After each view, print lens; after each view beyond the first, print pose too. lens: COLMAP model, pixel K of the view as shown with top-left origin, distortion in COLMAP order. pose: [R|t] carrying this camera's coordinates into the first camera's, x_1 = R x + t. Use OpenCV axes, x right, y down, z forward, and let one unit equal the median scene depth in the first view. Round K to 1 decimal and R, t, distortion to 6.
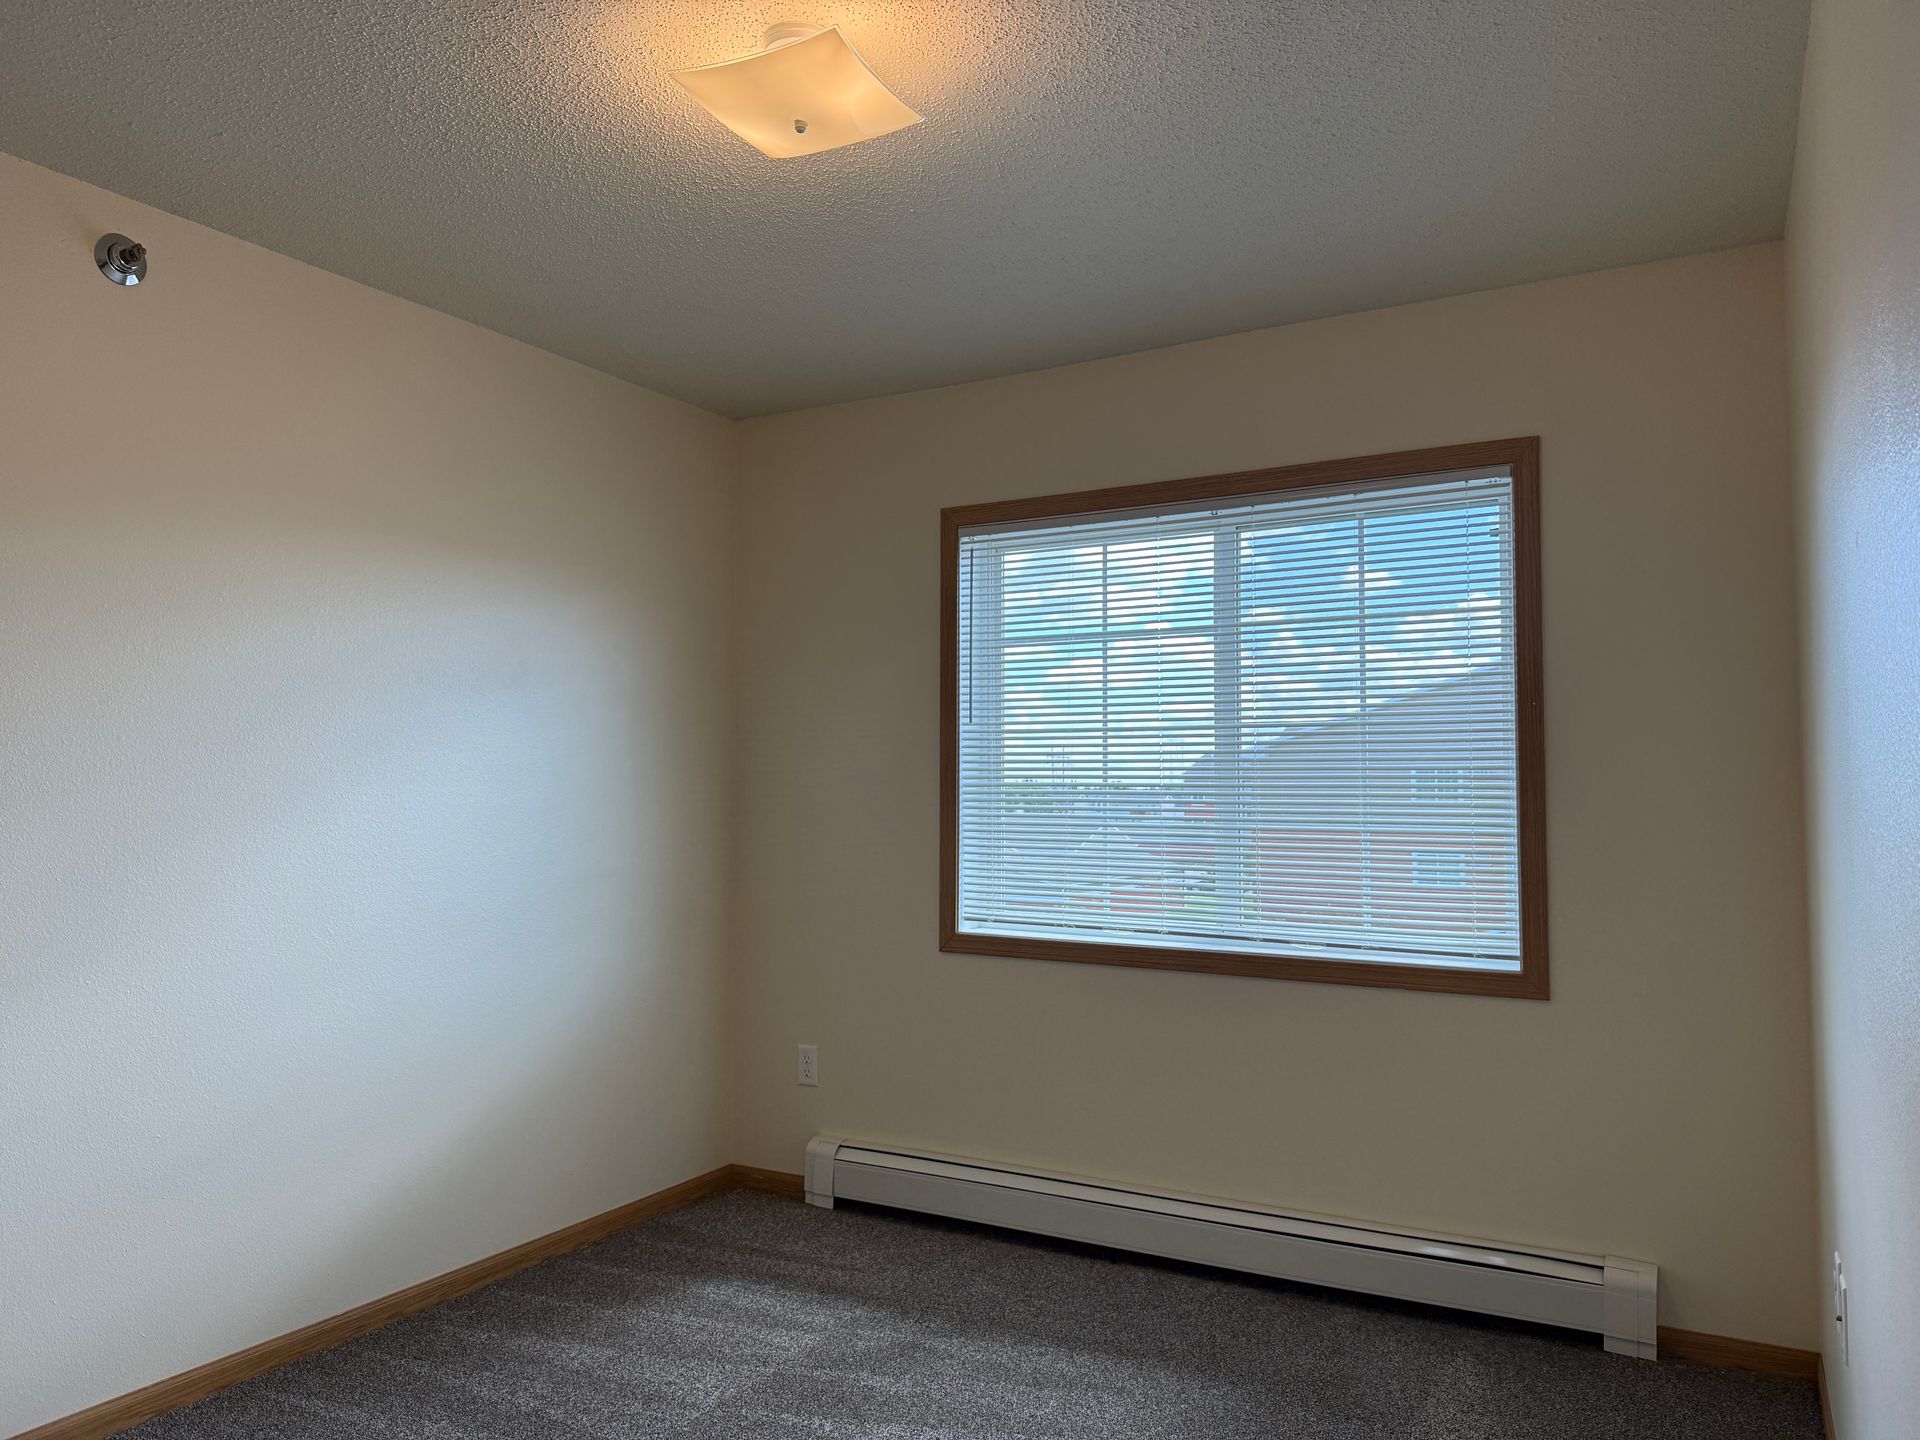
lens RADIAL K [[1343.7, 0, 972.6], [0, 1343.7, 715.1], [0, 0, 1]] dist [0.121748, -0.223422]
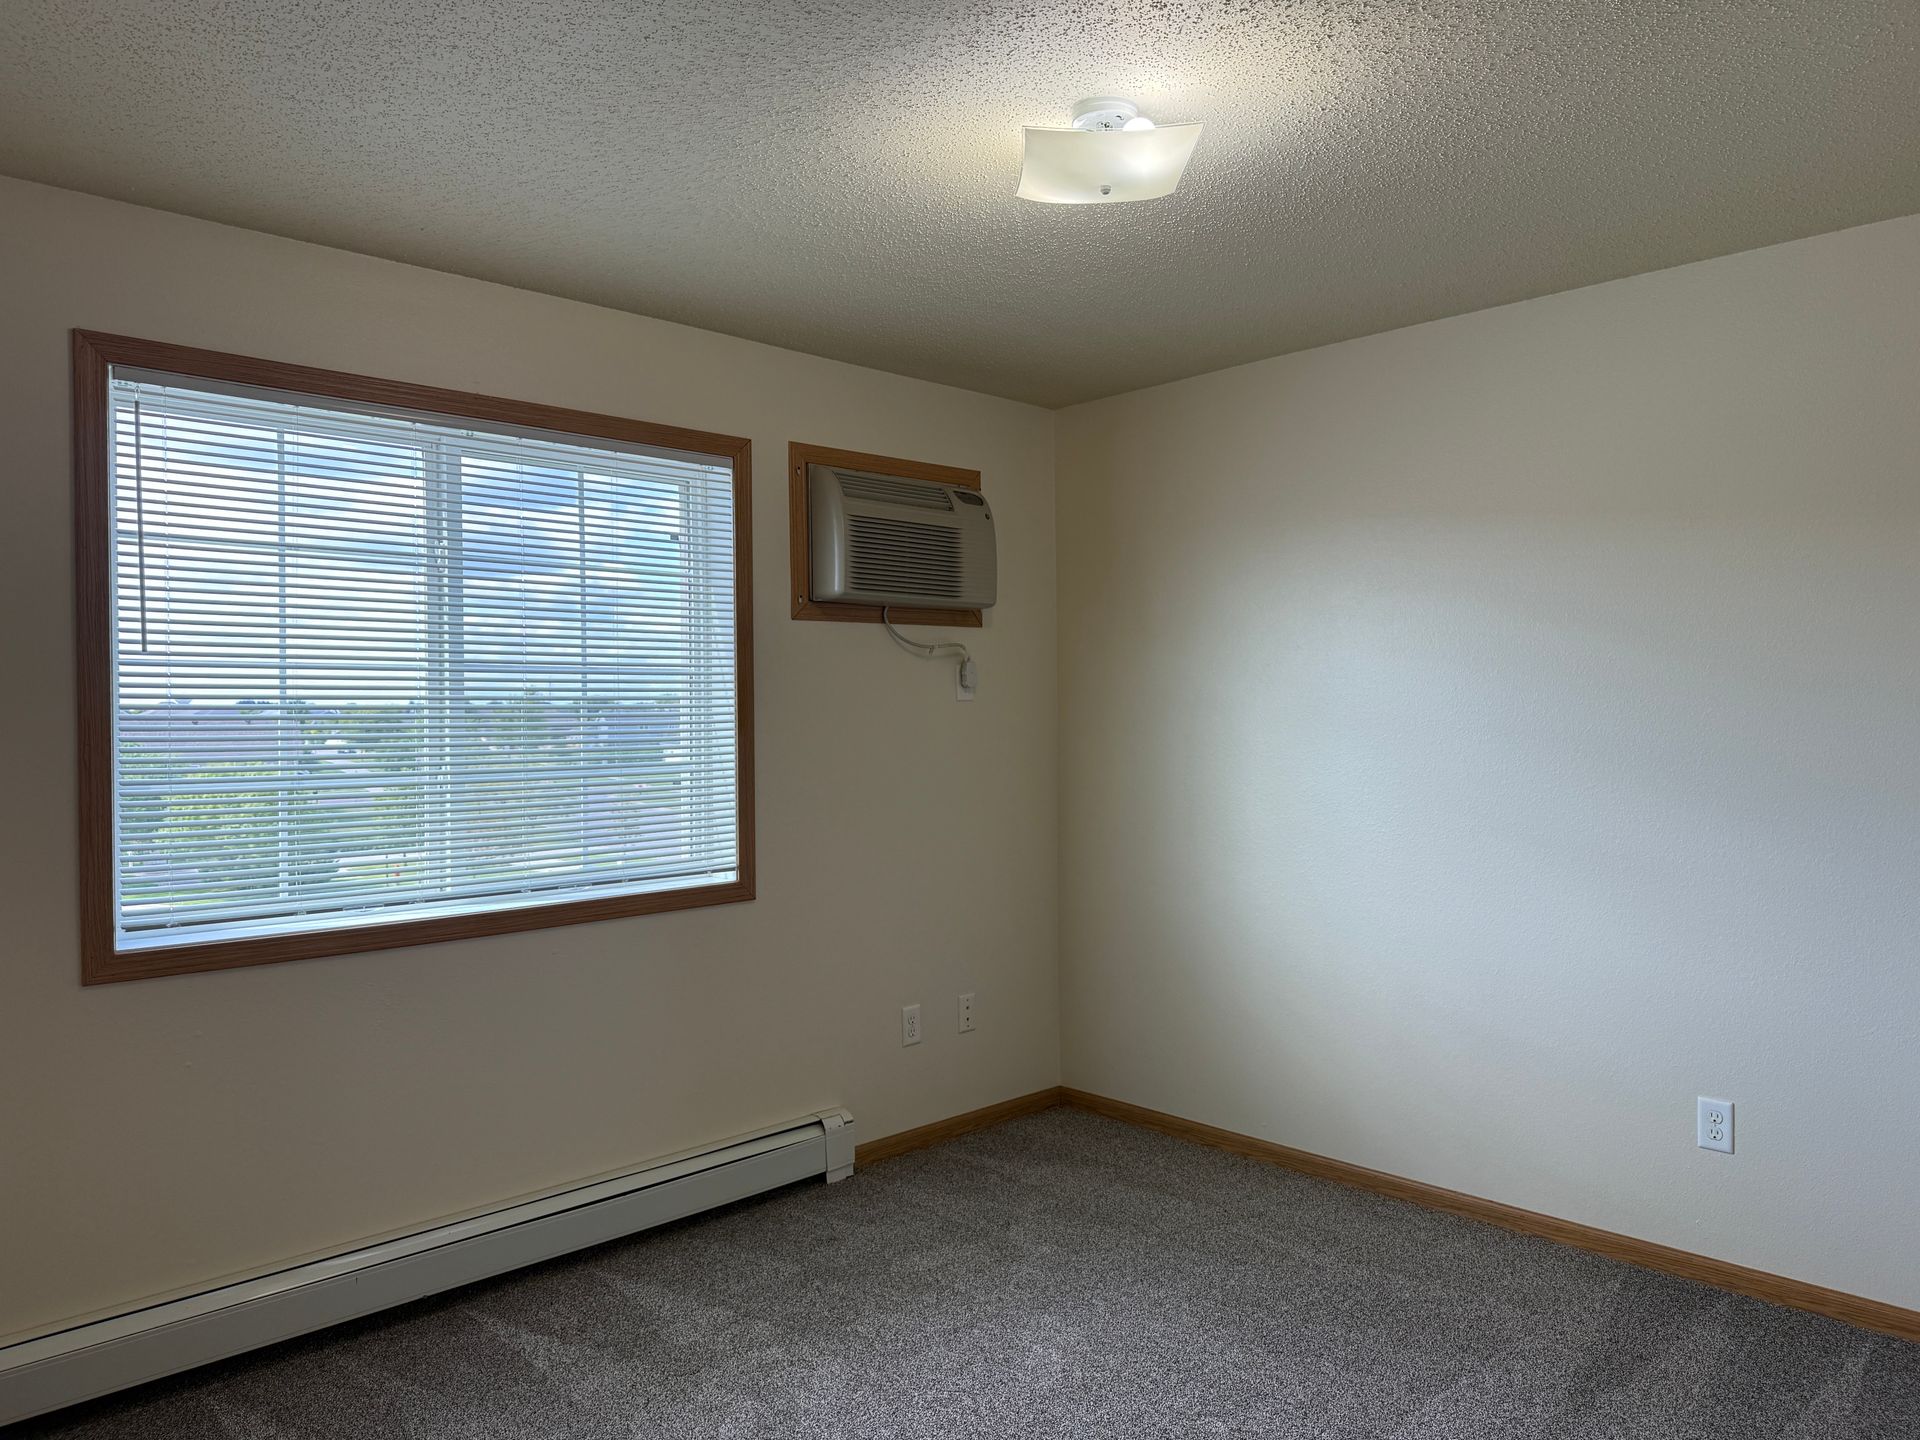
lens RADIAL K [[1343.7, 0, 972.6], [0, 1343.7, 715.1], [0, 0, 1]] dist [0.121748, -0.223422]
pose [[0.256799, -0.002765, 0.966461, -0.601697], [-0.037336, 0.999221, 0.012779, 0.014752], [-0.965744, -0.039365, 0.256495, 0.420175]]
